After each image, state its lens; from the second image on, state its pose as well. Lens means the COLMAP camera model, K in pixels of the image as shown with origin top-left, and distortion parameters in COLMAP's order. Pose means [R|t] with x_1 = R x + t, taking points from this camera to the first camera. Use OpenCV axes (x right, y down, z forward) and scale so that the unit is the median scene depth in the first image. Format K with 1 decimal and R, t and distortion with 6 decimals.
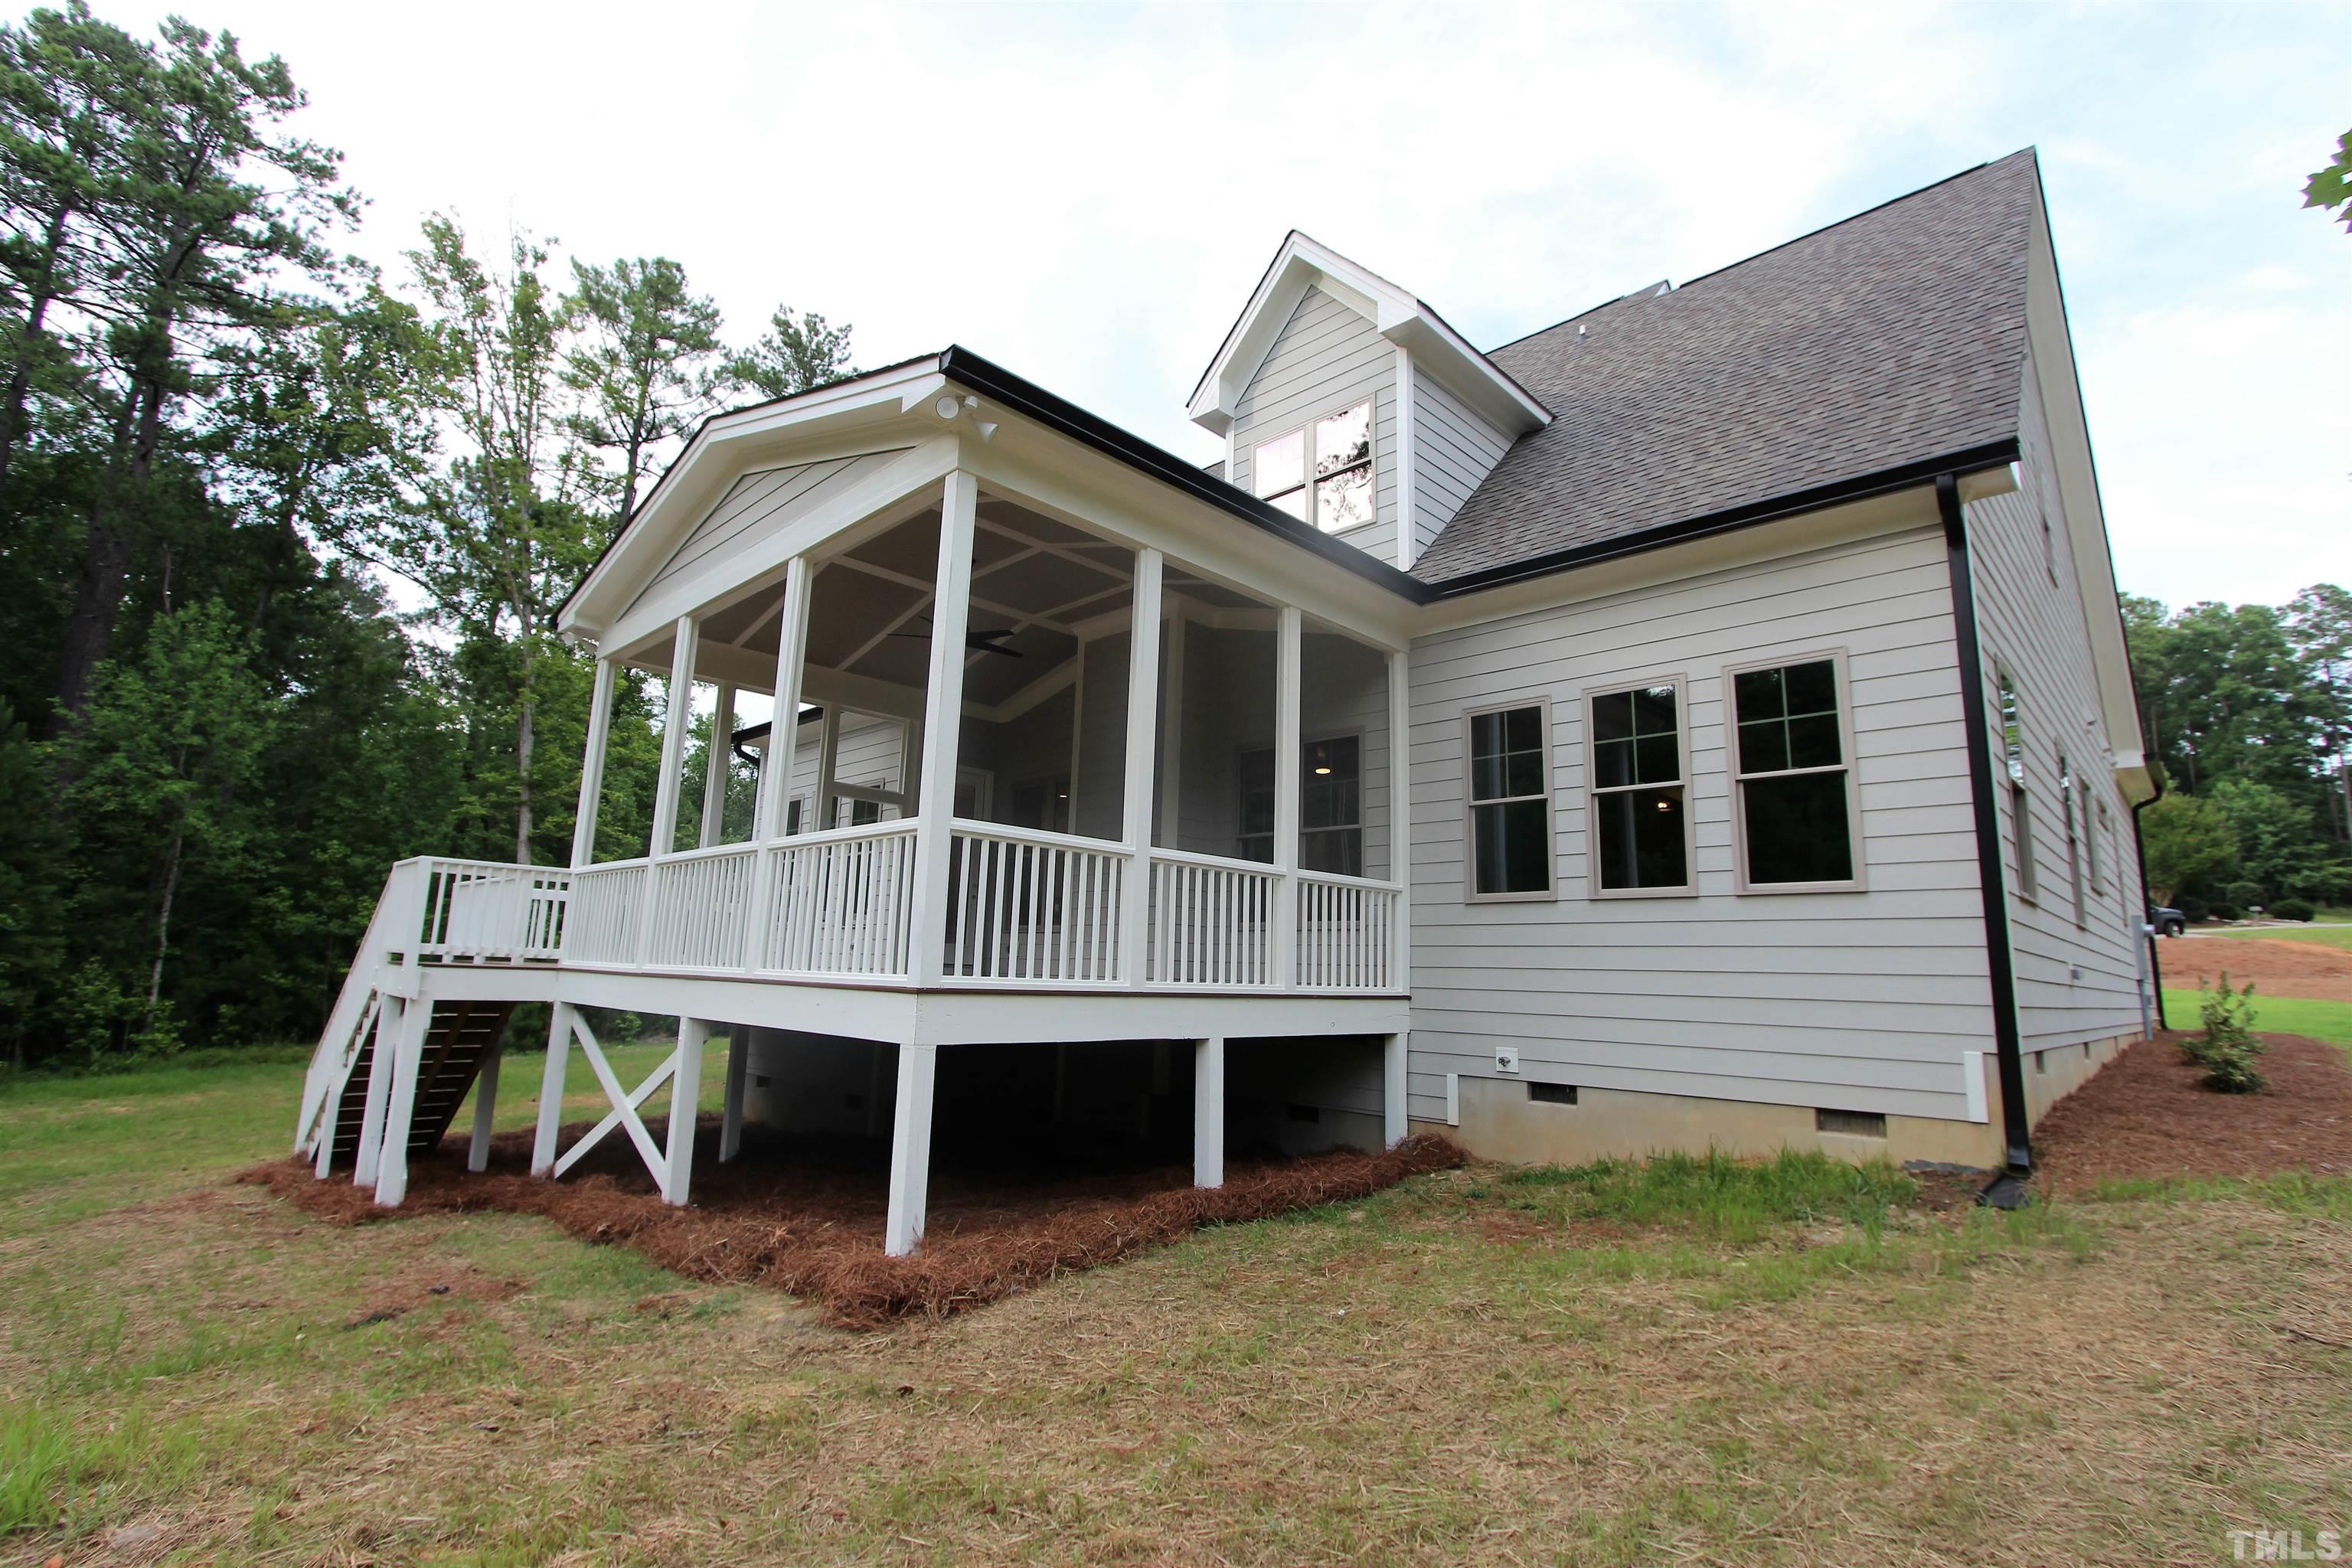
lens RADIAL K [[1098.0, 0, 1177.9], [0, 1098.0, 770.5], [0, 0, 1]] dist [-0.015344, -0.000054]
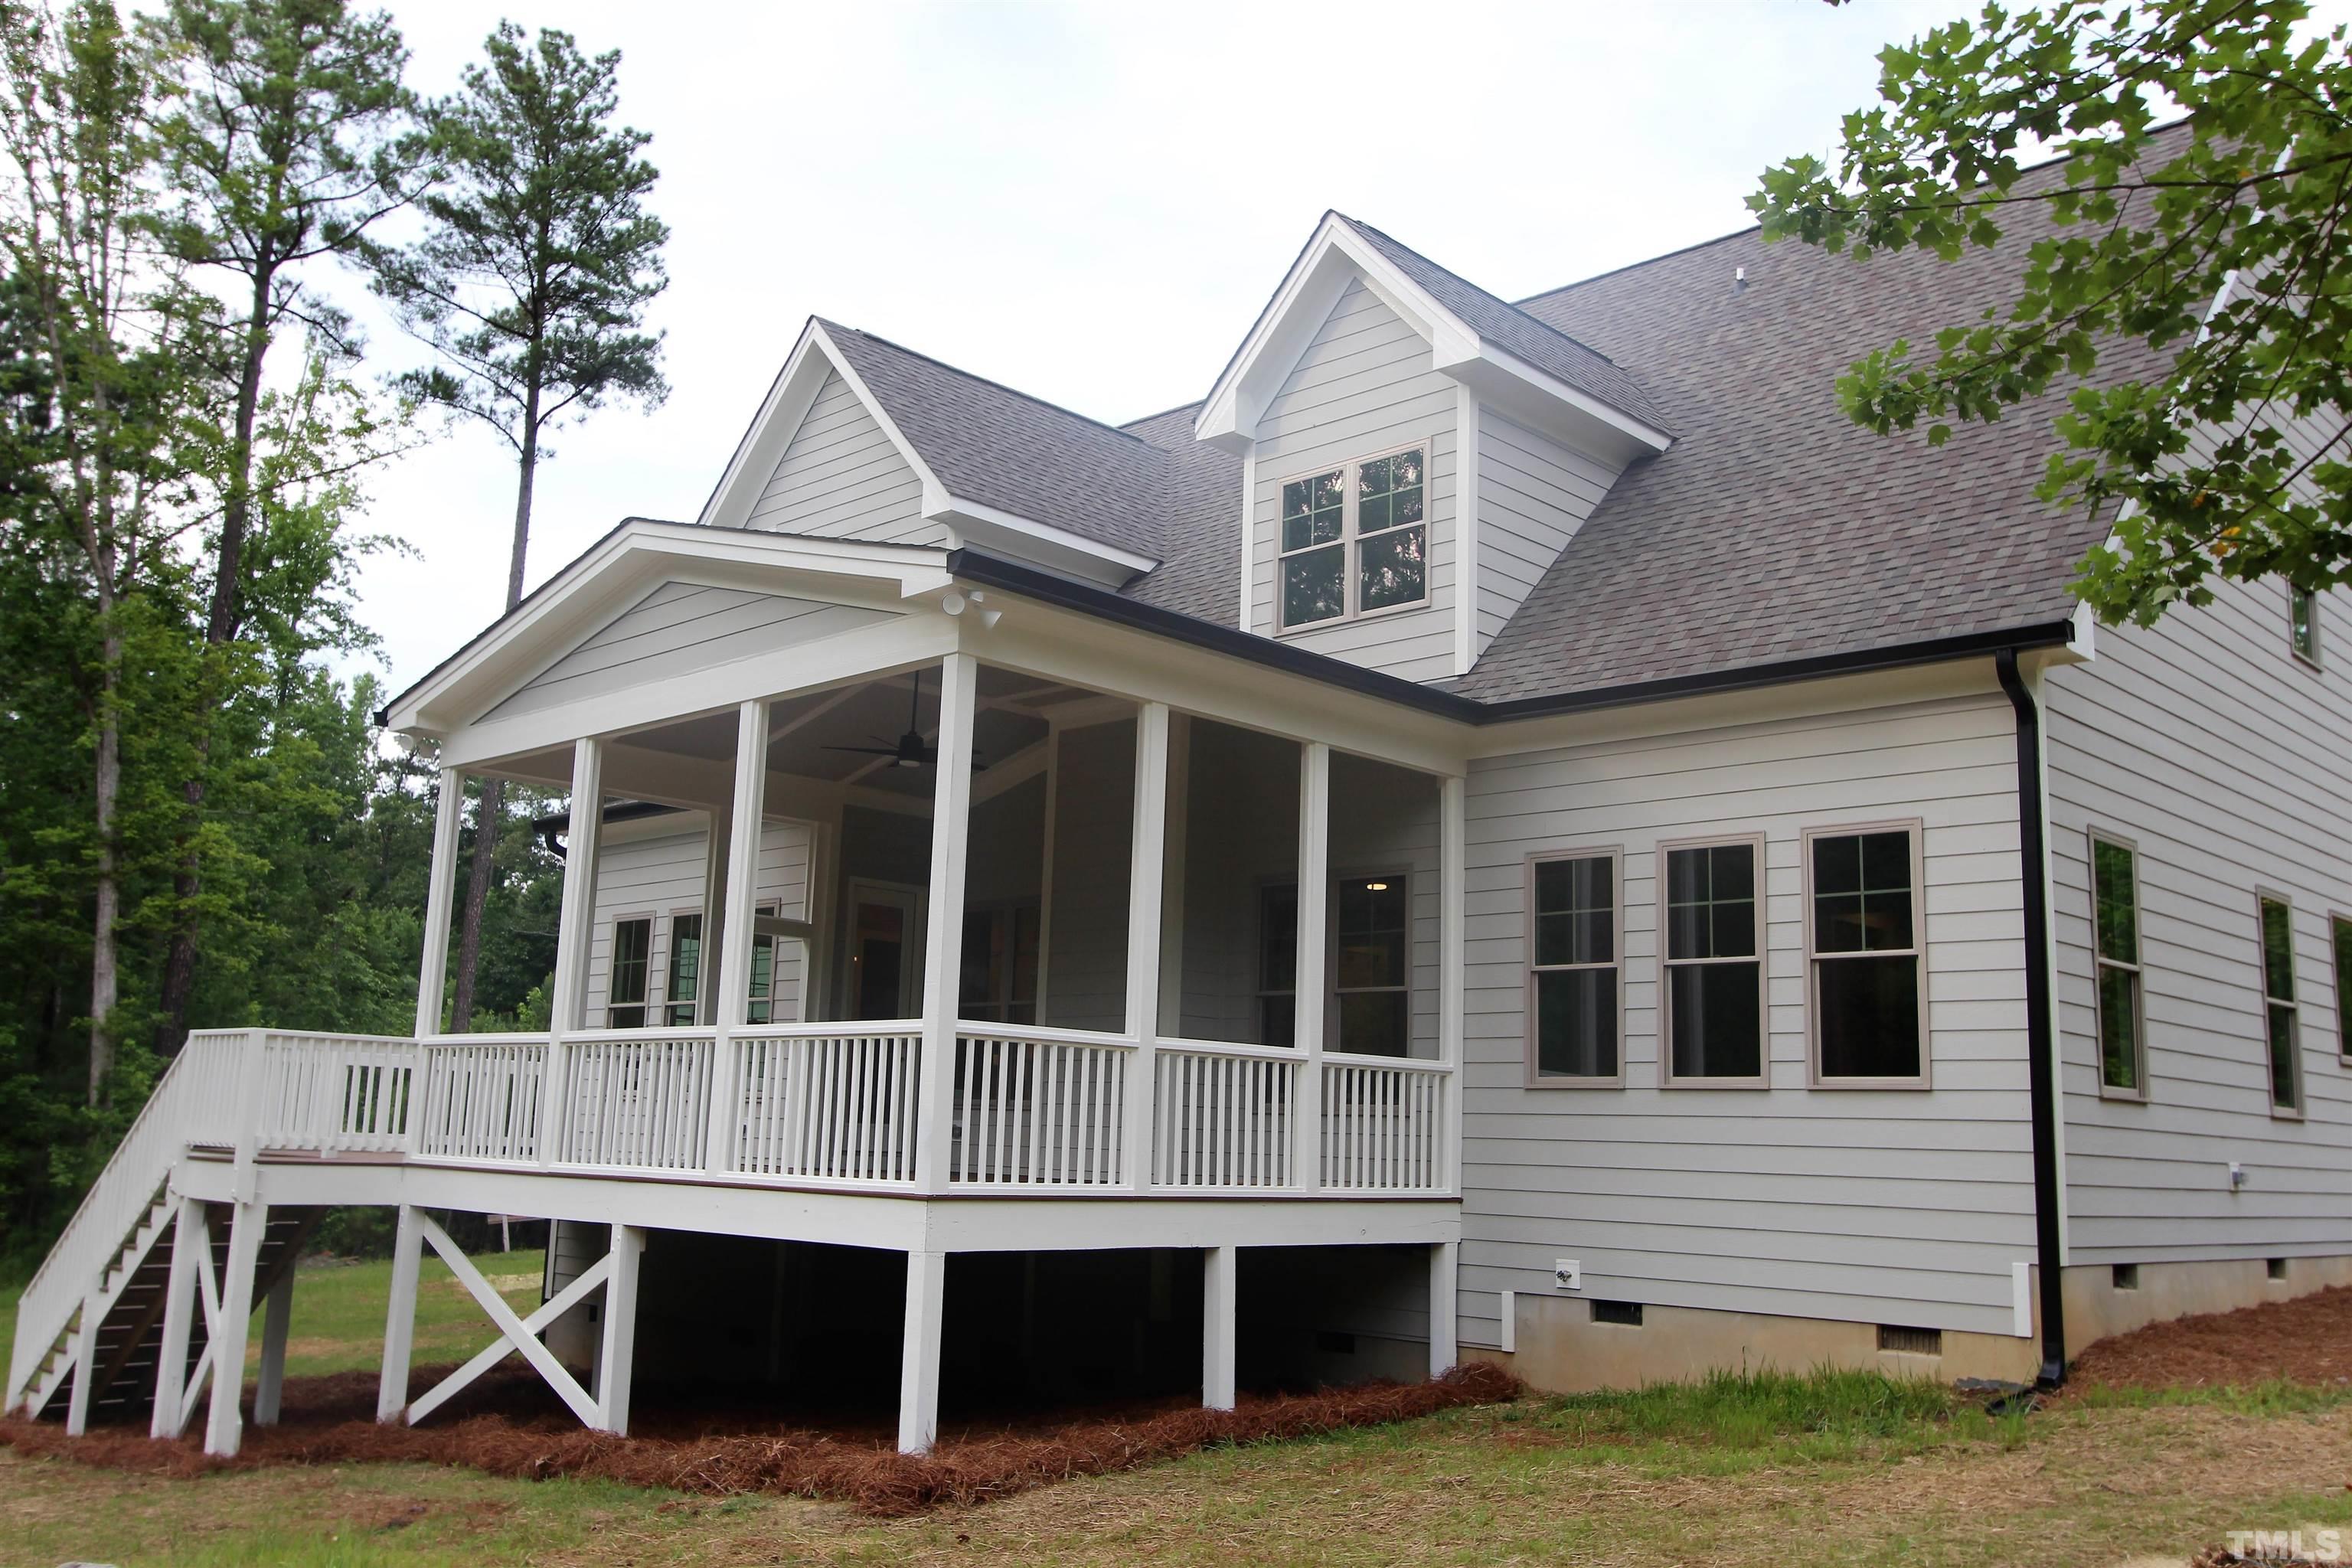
lens RADIAL K [[2022.3, 0, 1183.5], [0, 2022.3, 770.7], [0, 0, 1]] dist [0.007753, 0.001601]
pose [[0.999966, 0.001930, 0.007960, -0.013780], [-0.001944, 0.999997, 0.001744, -0.135695], [-0.007957, -0.001760, 0.999967, -0.597359]]
